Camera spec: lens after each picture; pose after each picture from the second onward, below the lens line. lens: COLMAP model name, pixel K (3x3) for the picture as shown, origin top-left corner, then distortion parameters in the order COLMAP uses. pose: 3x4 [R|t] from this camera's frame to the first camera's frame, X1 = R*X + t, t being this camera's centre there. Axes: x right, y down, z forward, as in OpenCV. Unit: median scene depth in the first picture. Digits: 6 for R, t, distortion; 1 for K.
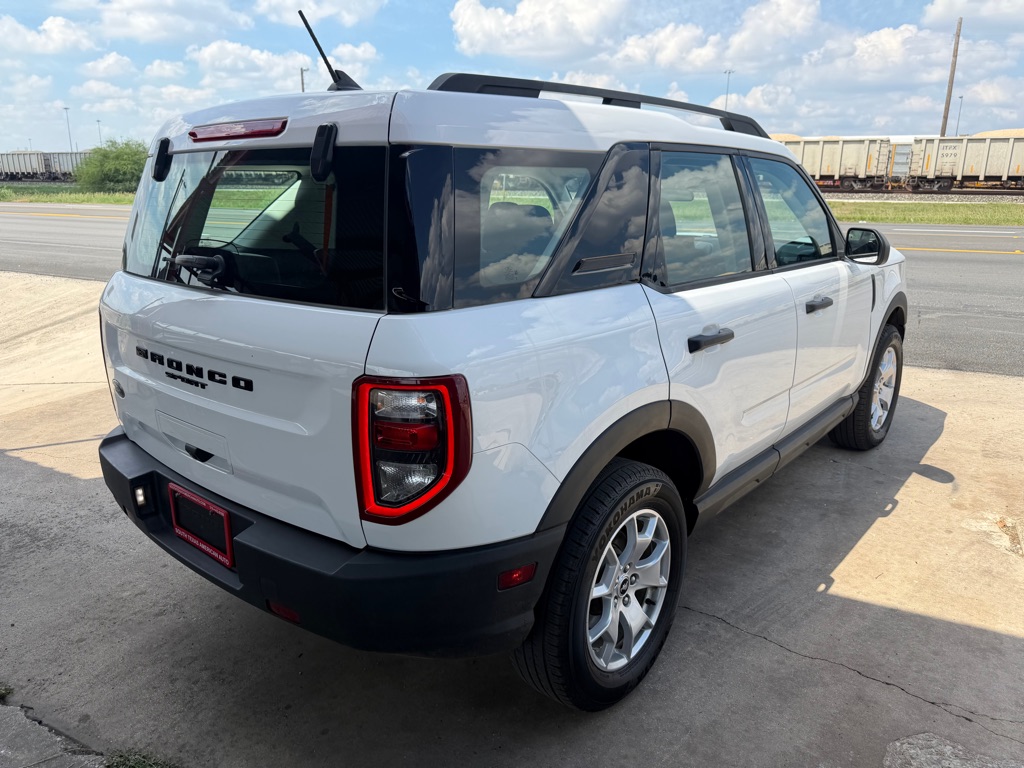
lens RADIAL K [[740.5, 0, 511.8], [0, 740.5, 383.3], [0, 0, 1]] dist [0.003390, -0.006326]
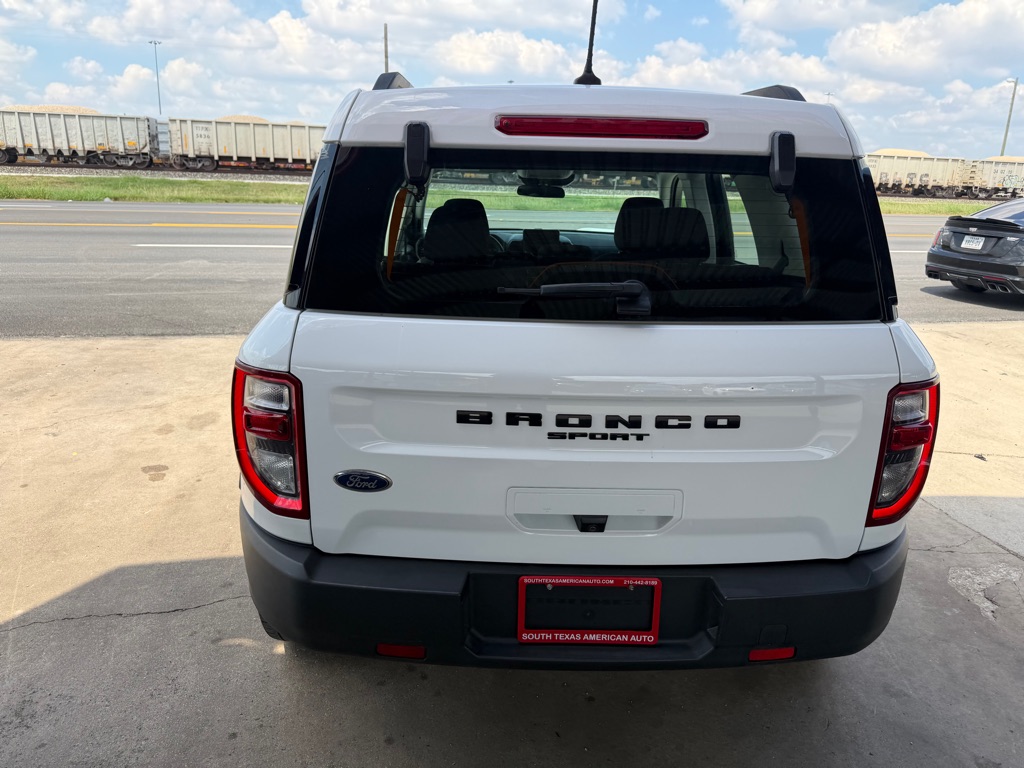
lens RADIAL K [[743.0, 0, 528.0], [0, 743.0, 374.8], [0, 0, 1]] dist [0.006149, -0.006846]
pose [[0.753817, -0.152949, 0.639036, -0.841144], [0.145554, 0.987240, 0.064591, -0.112035], [-0.640761, 0.044324, 0.766460, 0.359517]]
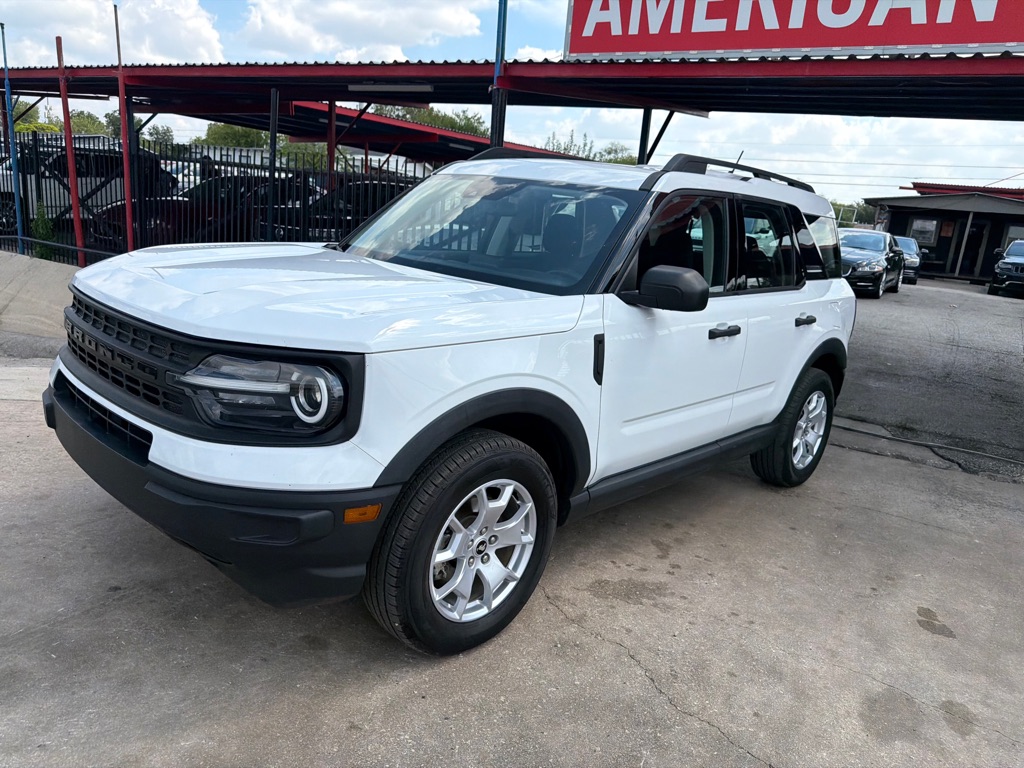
lens RADIAL K [[755.1, 0, 508.8], [0, 755.1, 385.6], [0, 0, 1]] dist [0.004320, -0.007889]
pose [[-0.992931, -0.116359, 0.023405, 0.255889], [-0.090404, 0.869222, 0.486086, -0.808959], [-0.076905, 0.480535, -0.873597, 3.045824]]
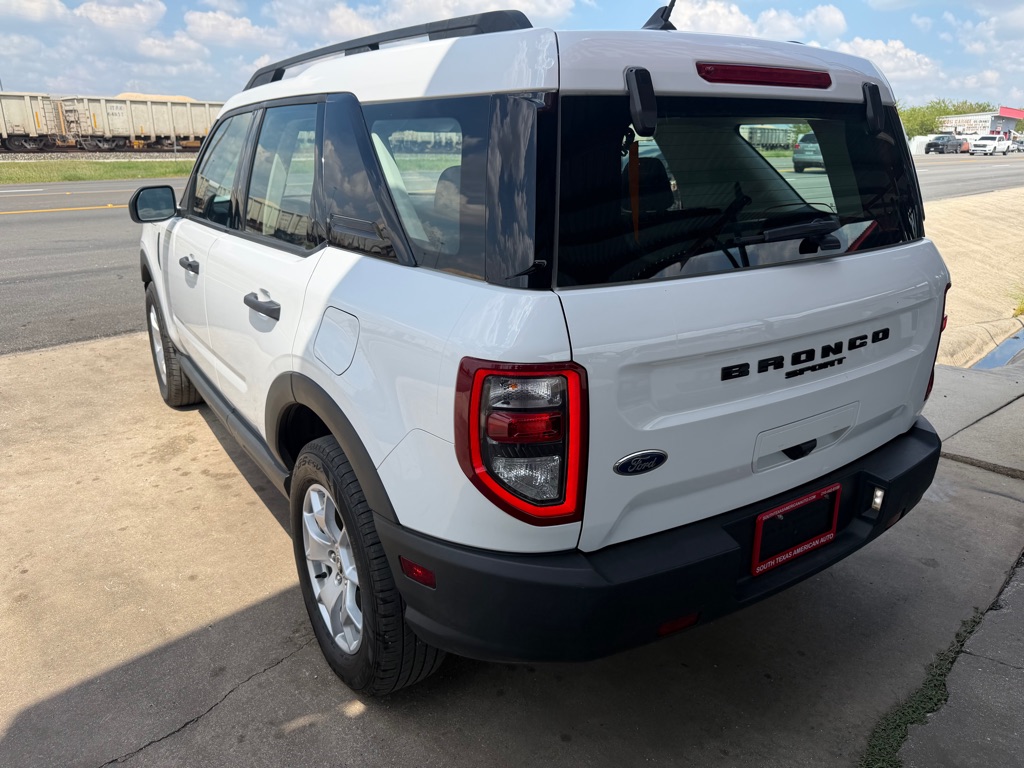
lens RADIAL K [[739.0, 0, 524.9], [0, 739.0, 383.0], [0, 0, 1]] dist [-0.002376, -0.002132]
pose [[0.282757, -0.302545, 0.910228, -1.119461], [0.253373, 0.938806, 0.233335, -0.232214], [-0.925122, 0.164650, 0.342111, 0.858775]]
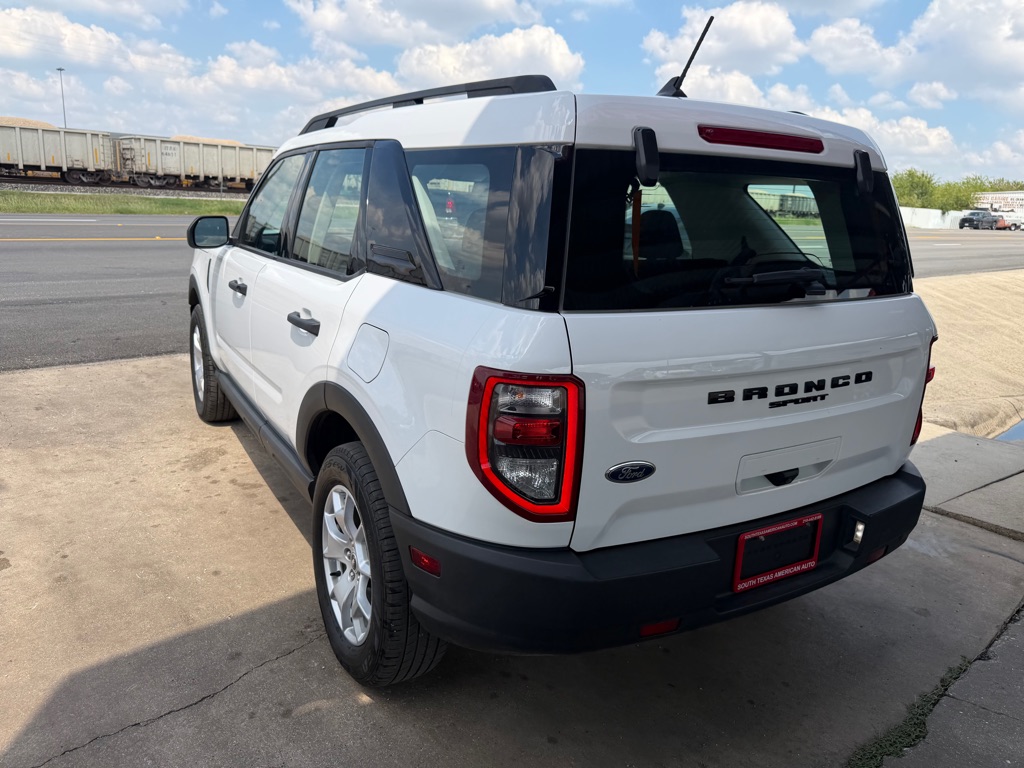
lens RADIAL K [[739.3, 0, 510.3], [0, 739.3, 380.0], [0, 0, 1]] dist [0.003519, -0.006221]
pose [[0.341139, -0.216475, 0.914747, -1.202307], [0.204836, 0.966856, 0.152416, -0.211140], [-0.917424, 0.135378, 0.374175, 0.823810]]
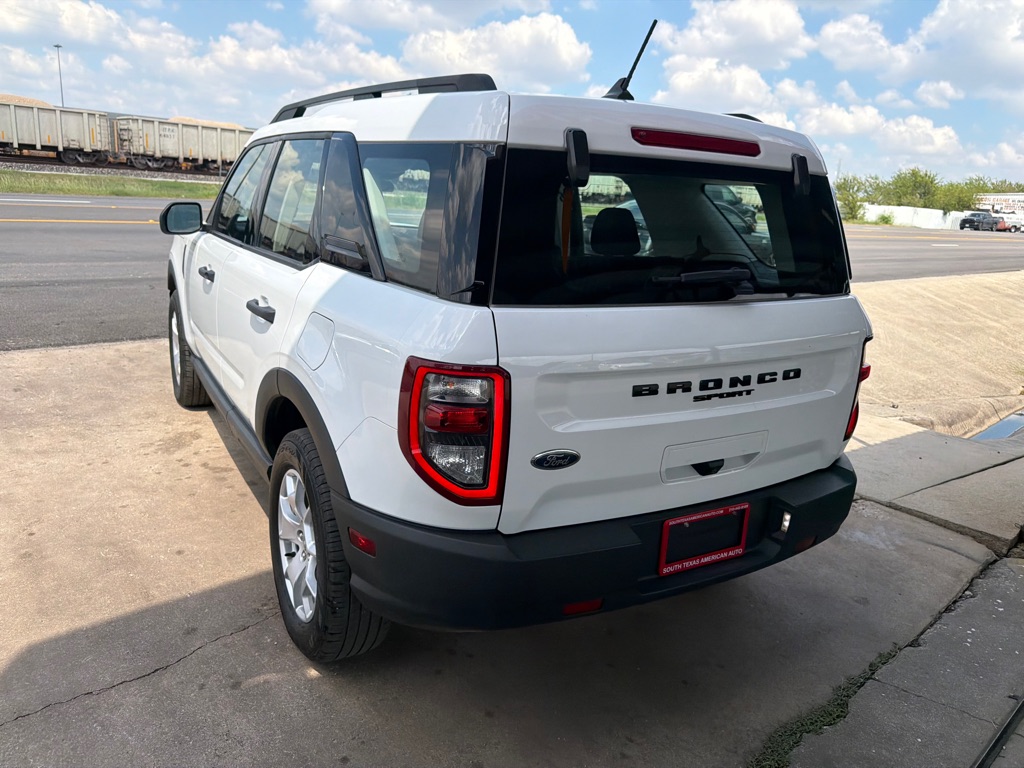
lens RADIAL K [[739.1, 0, 520.2], [0, 739.1, 390.9], [0, 0, 1]] dist [0.003973, -0.005713]
pose [[0.333983, -0.233724, 0.913142, -1.209242], [0.184063, 0.966291, 0.180006, -0.201366], [-0.924433, 0.107957, 0.365745, 0.747287]]
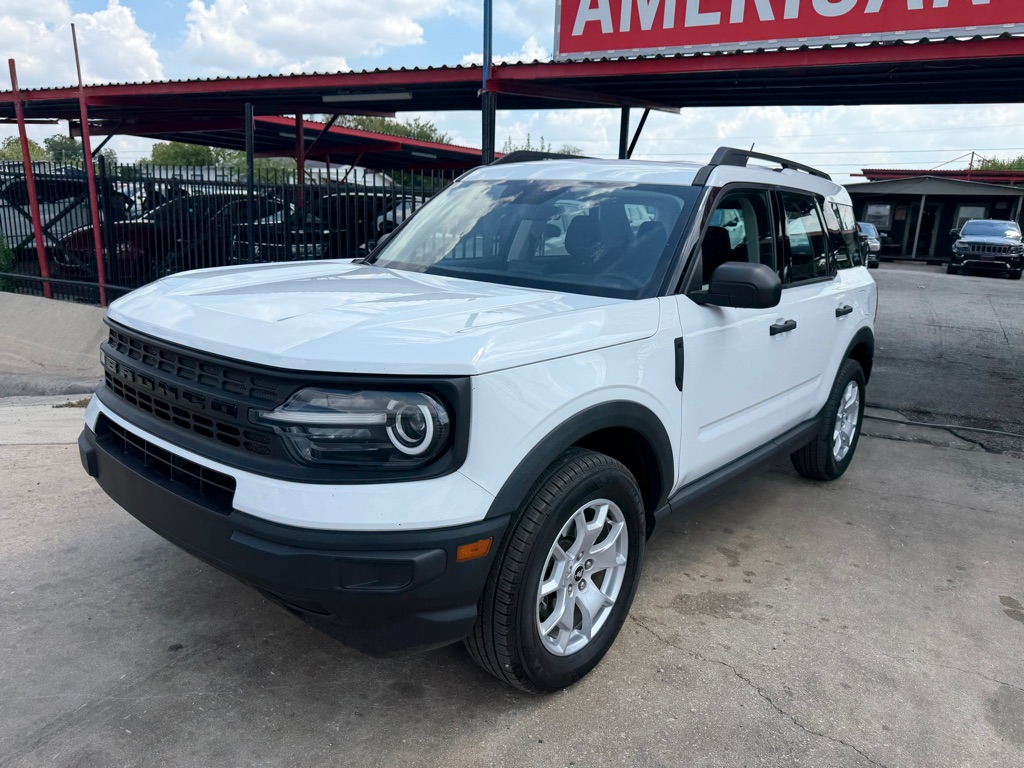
lens RADIAL K [[758.3, 0, 513.2], [0, 758.3, 379.8], [0, 0, 1]] dist [-0.004882, 0.001281]
pose [[-0.998176, -0.053564, -0.027848, 0.414437], [-0.060368, 0.880758, 0.469702, -0.779343], [-0.000631, 0.470527, -0.882385, 2.992347]]
